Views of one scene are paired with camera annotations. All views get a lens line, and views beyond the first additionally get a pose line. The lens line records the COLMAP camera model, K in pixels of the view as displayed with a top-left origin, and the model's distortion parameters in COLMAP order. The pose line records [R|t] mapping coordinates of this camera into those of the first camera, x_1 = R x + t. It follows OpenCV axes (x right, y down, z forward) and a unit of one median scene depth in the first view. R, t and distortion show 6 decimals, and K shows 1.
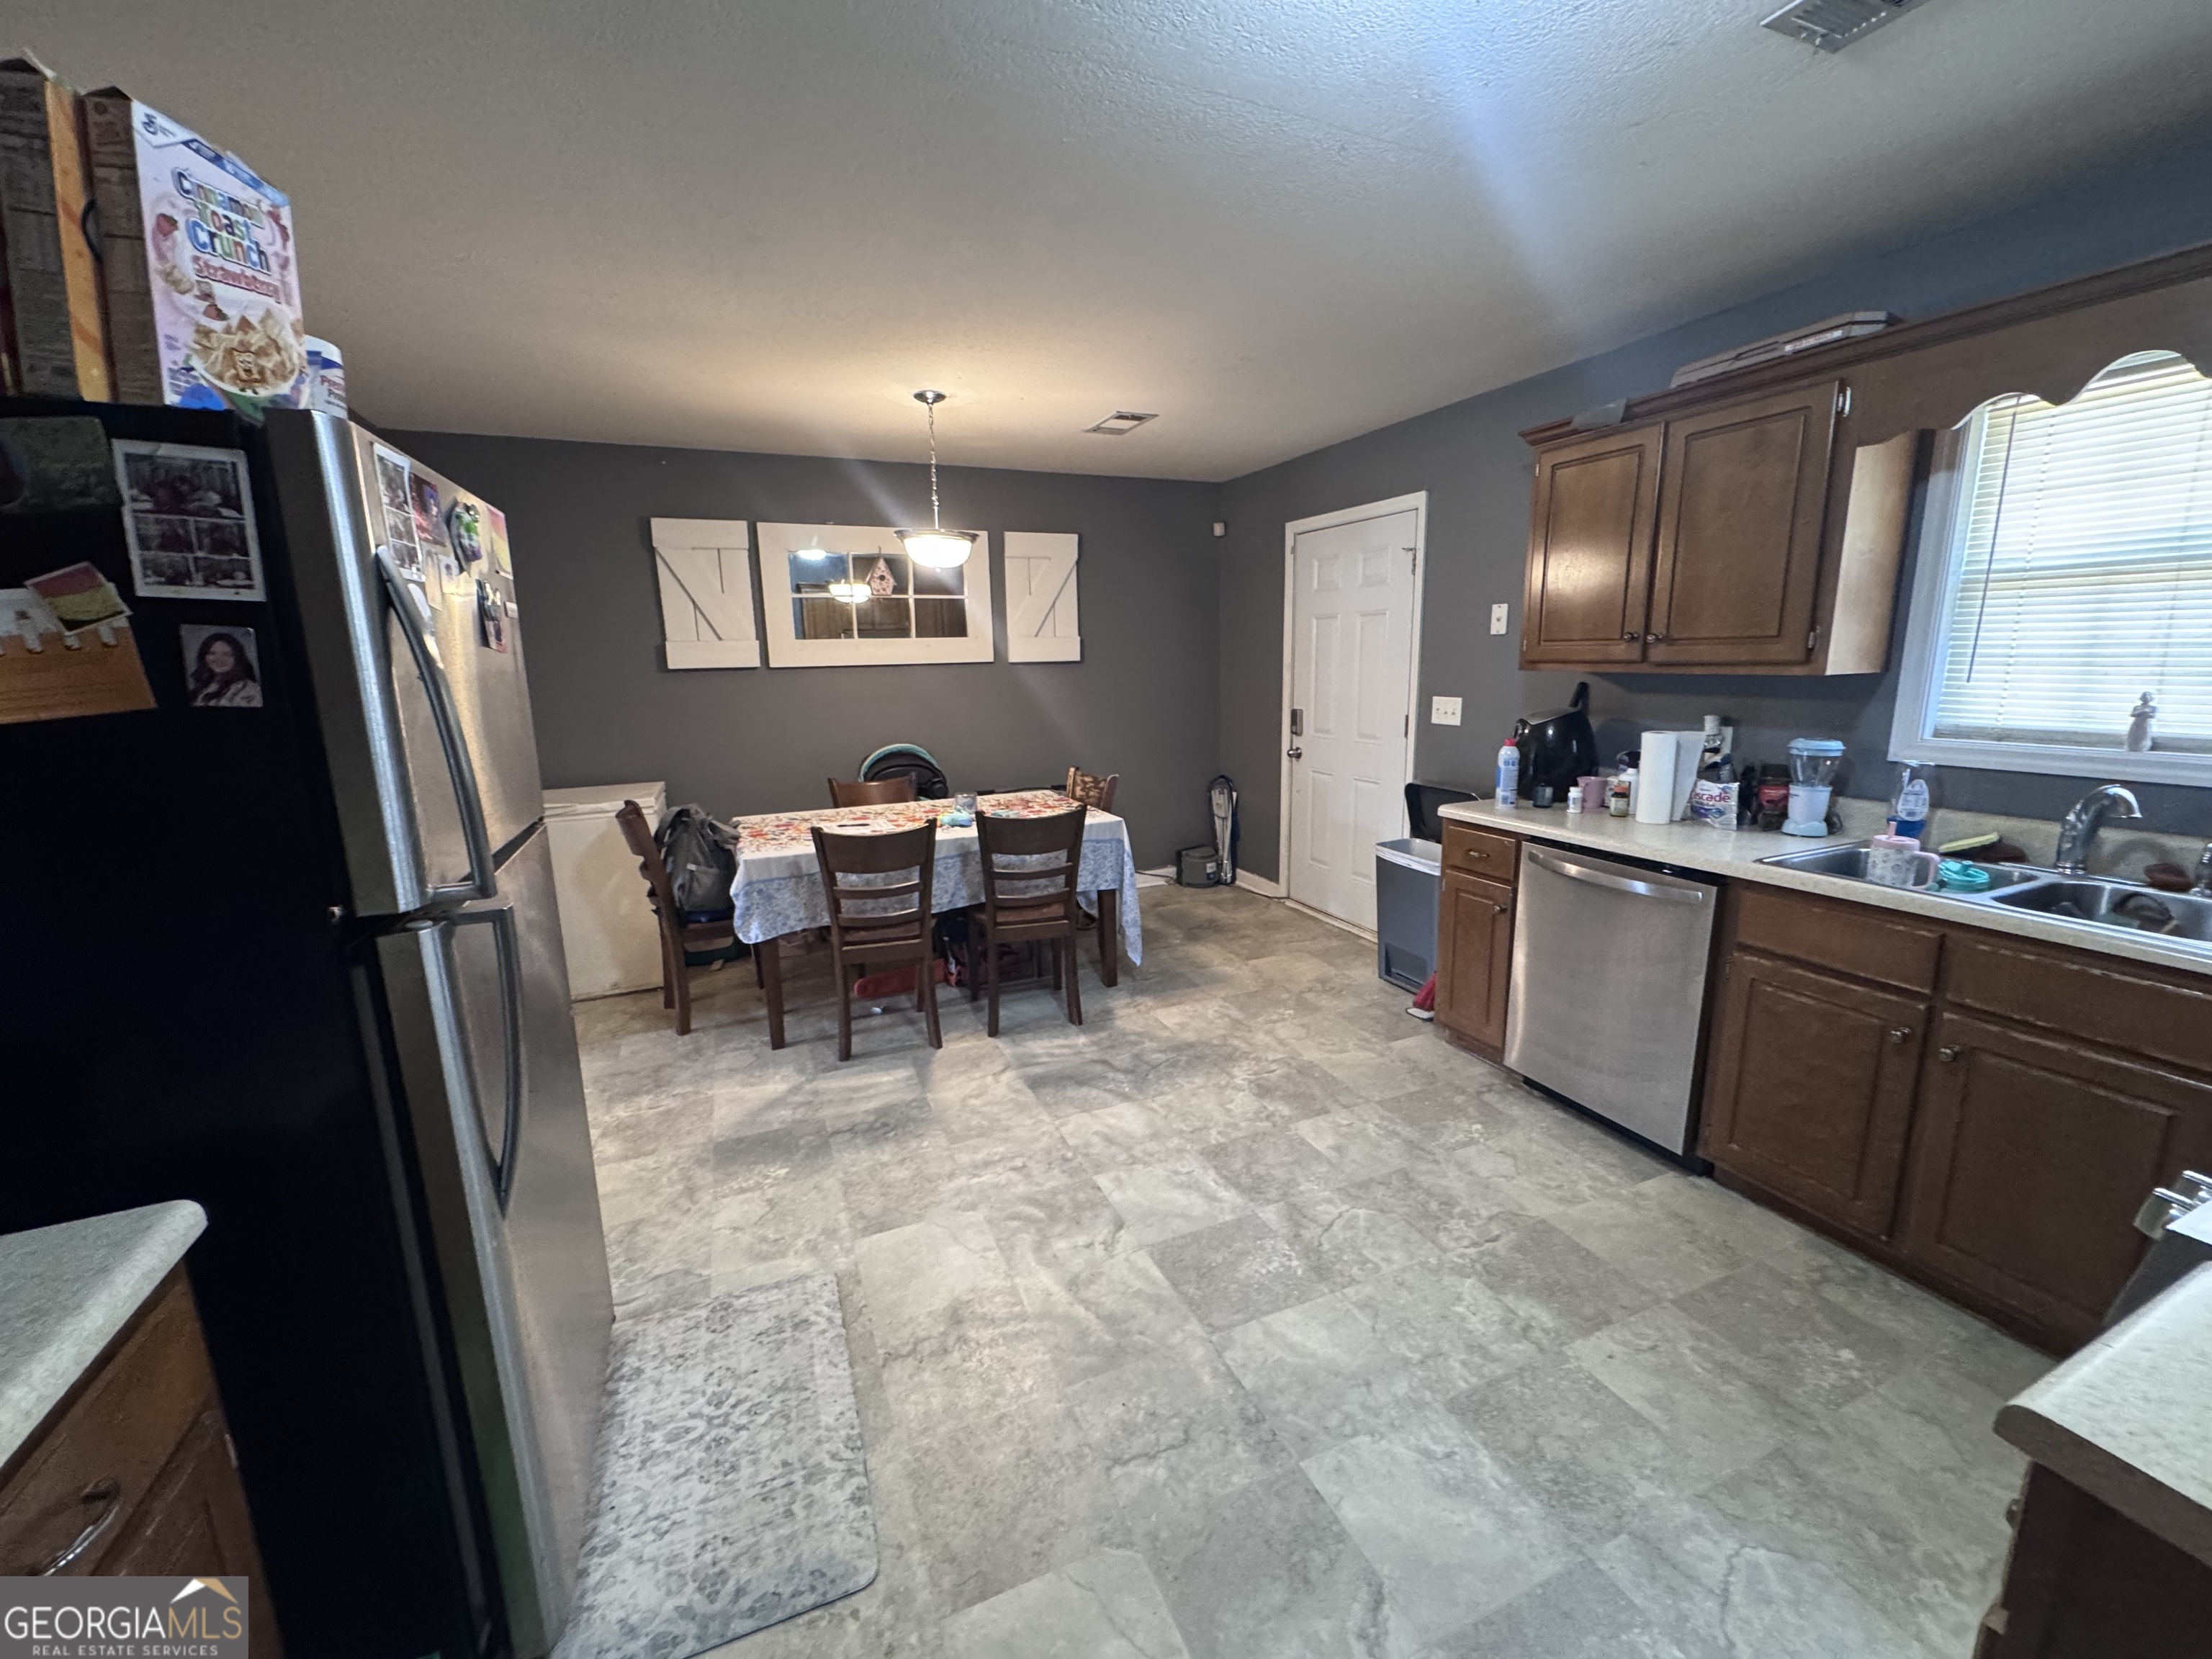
lens RADIAL K [[883.7, 0, 1103.3], [0, 883.7, 828.0], [0, 0, 1]] dist [-0.005138, 0.001068]
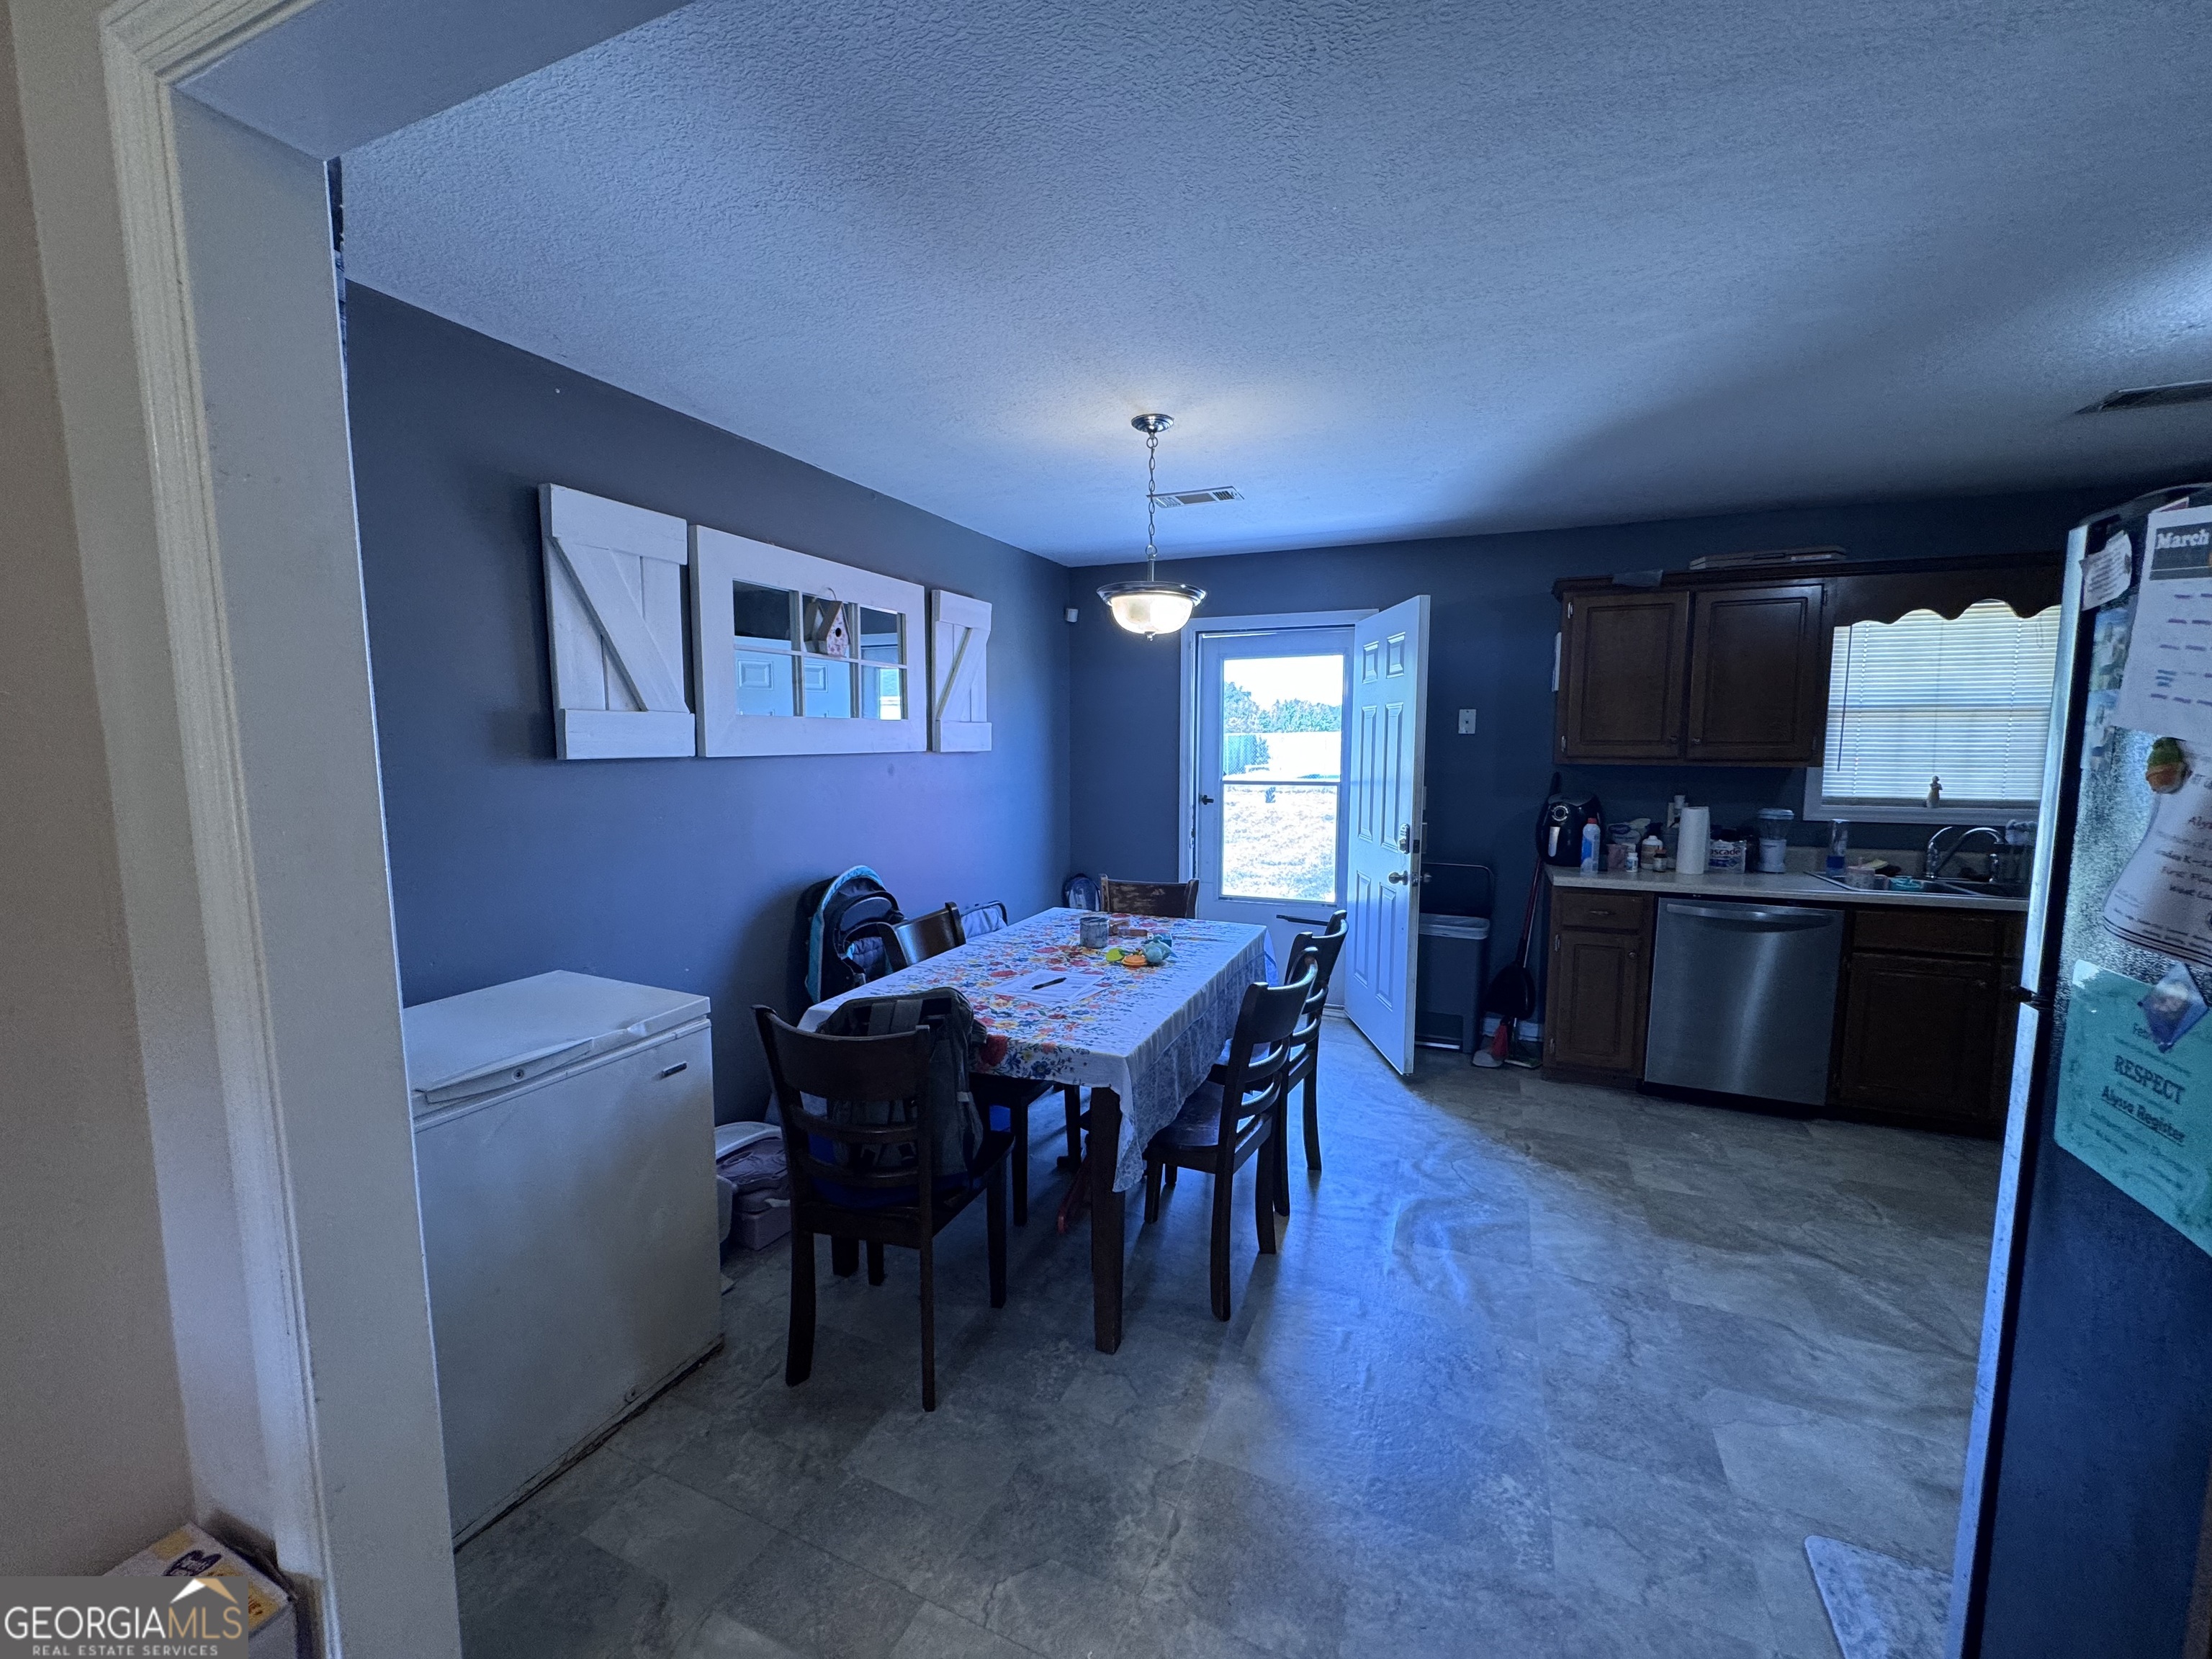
lens RADIAL K [[883.7, 0, 1102.6], [0, 883.7, 826.0], [0, 0, 1]] dist [-0.005138, 0.001068]
pose [[0.731258, -0.048485, 0.680376, -1.156008], [0.118398, 0.991351, -0.056606, -0.131051], [-0.671747, 0.121949, 0.730674, 0.719589]]
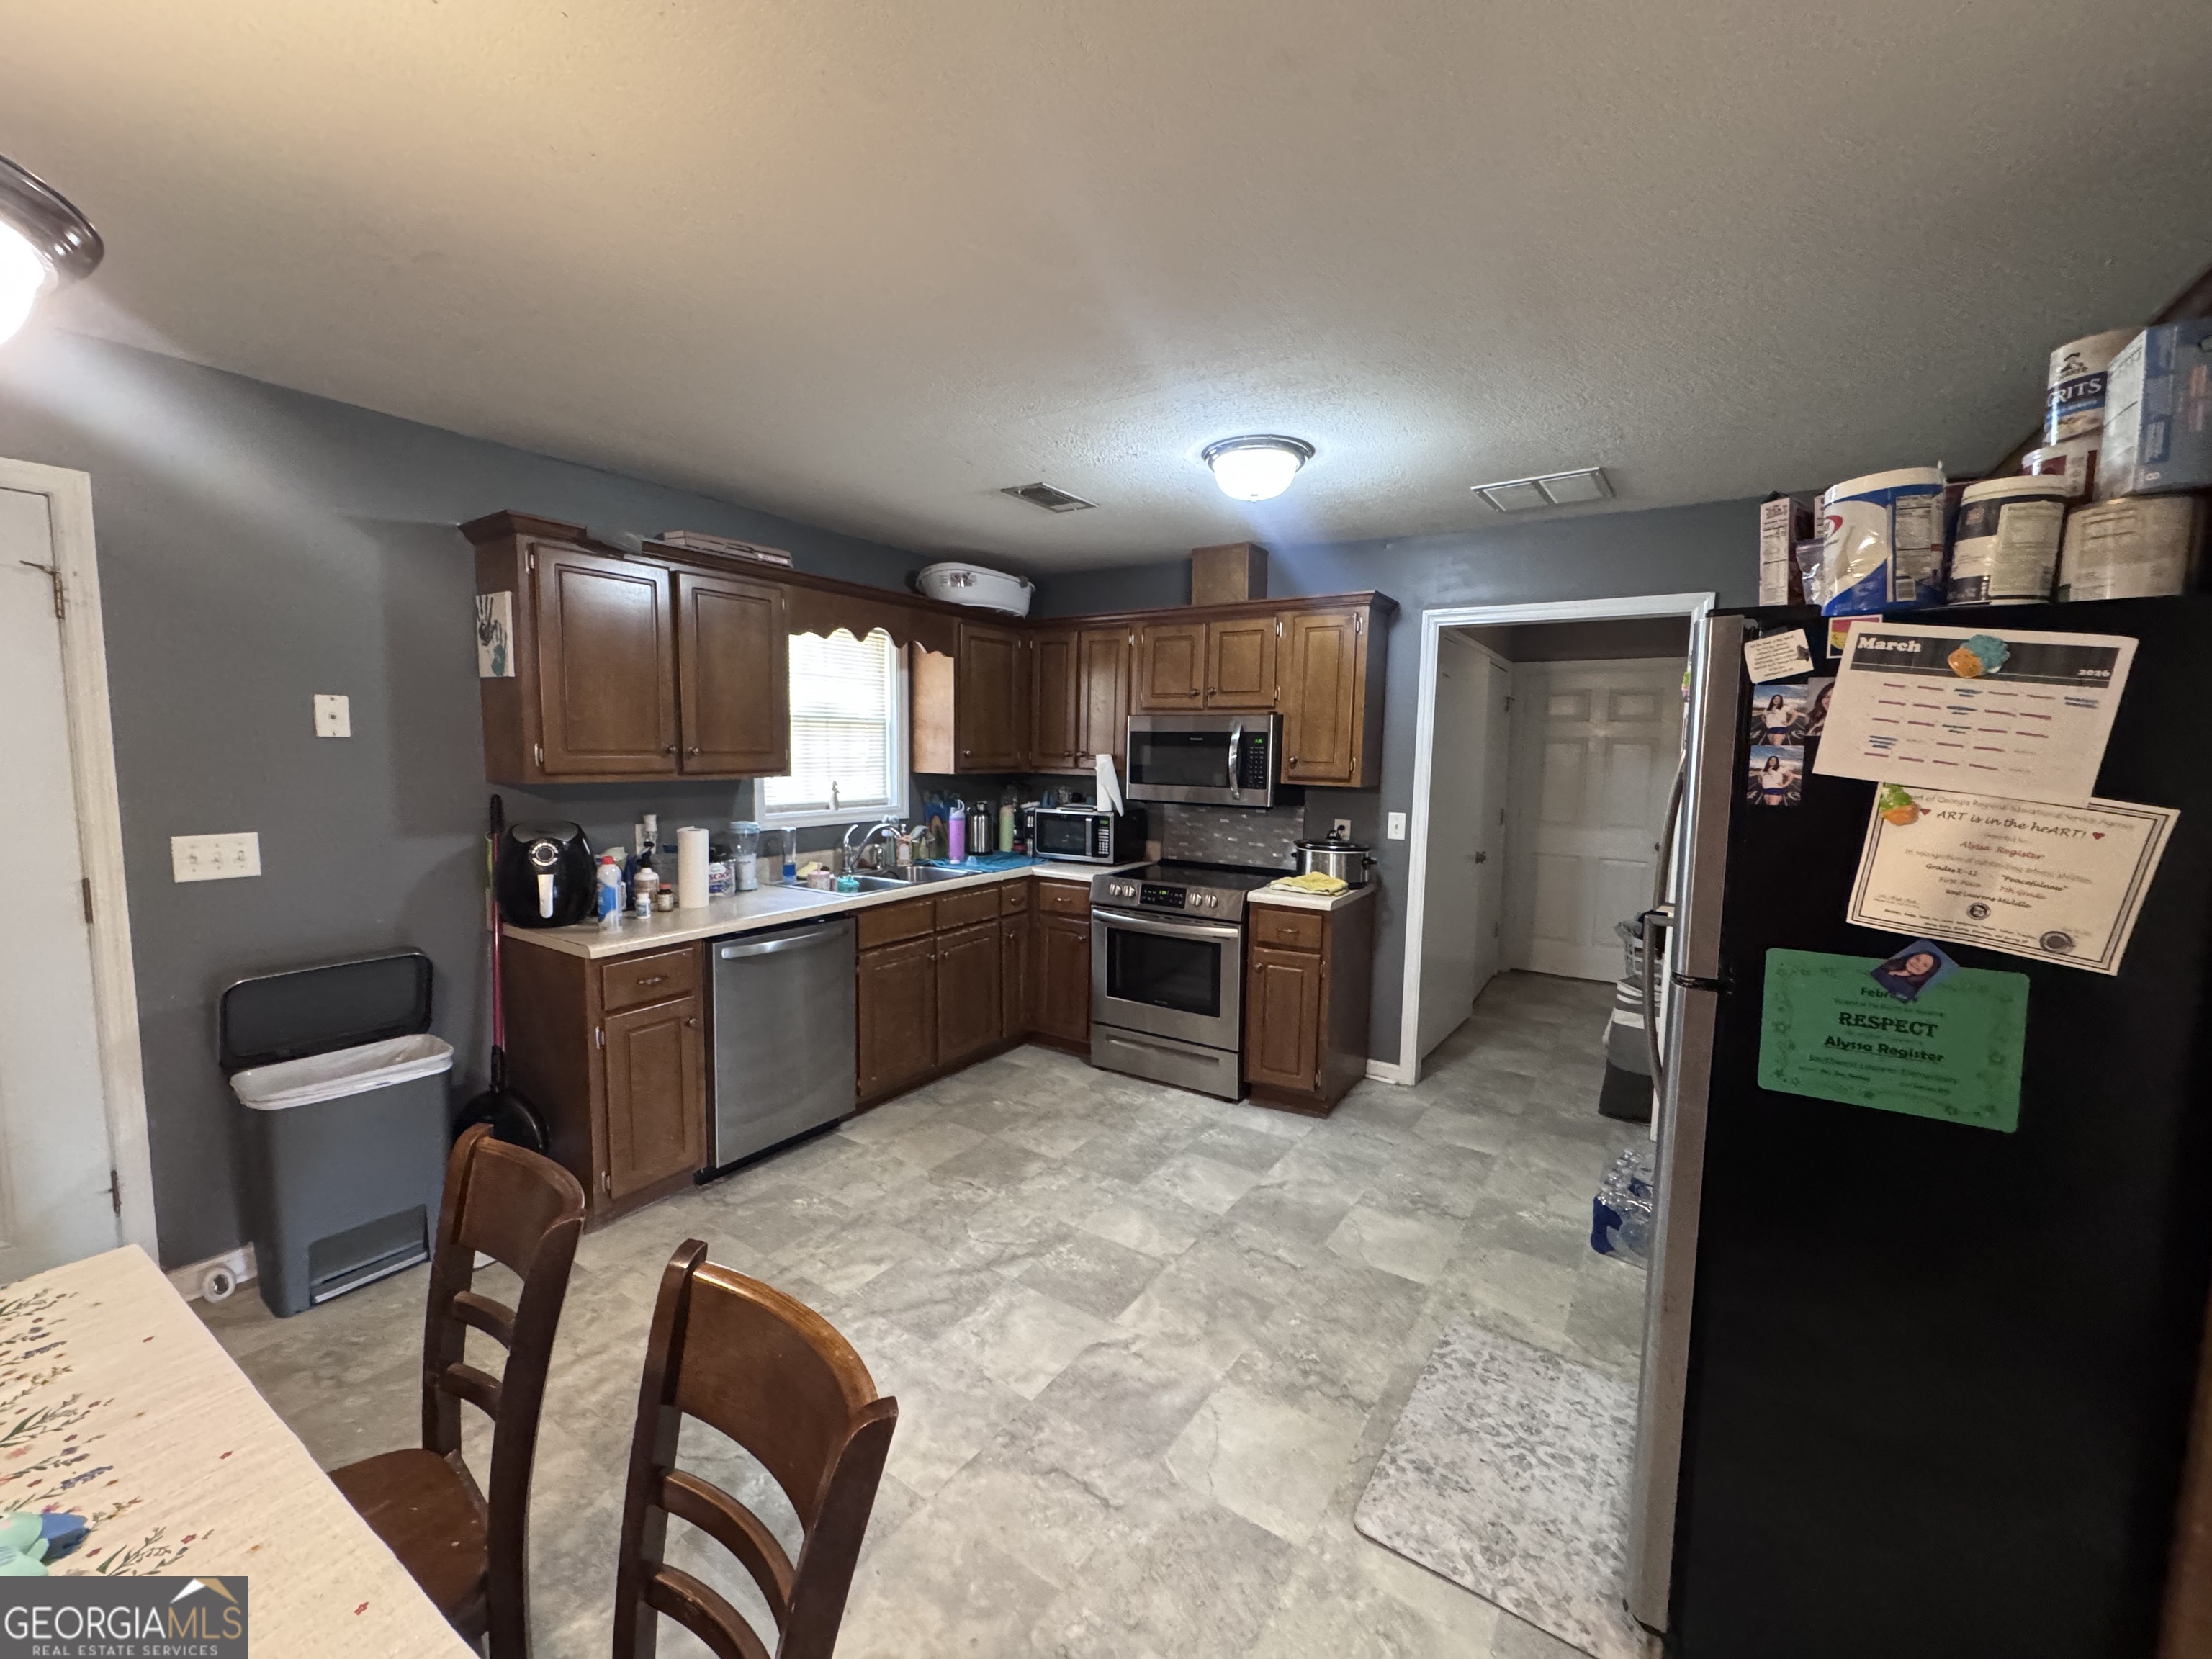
lens RADIAL K [[883.7, 0, 1104.6], [0, 883.7, 828.6], [0, 0, 1]] dist [-0.005138, 0.001068]
pose [[-0.547391, -0.071351, 0.833830, -0.752289], [0.155964, 0.970206, 0.185407, -0.282349], [-0.822215, 0.231537, -0.519954, 1.354110]]
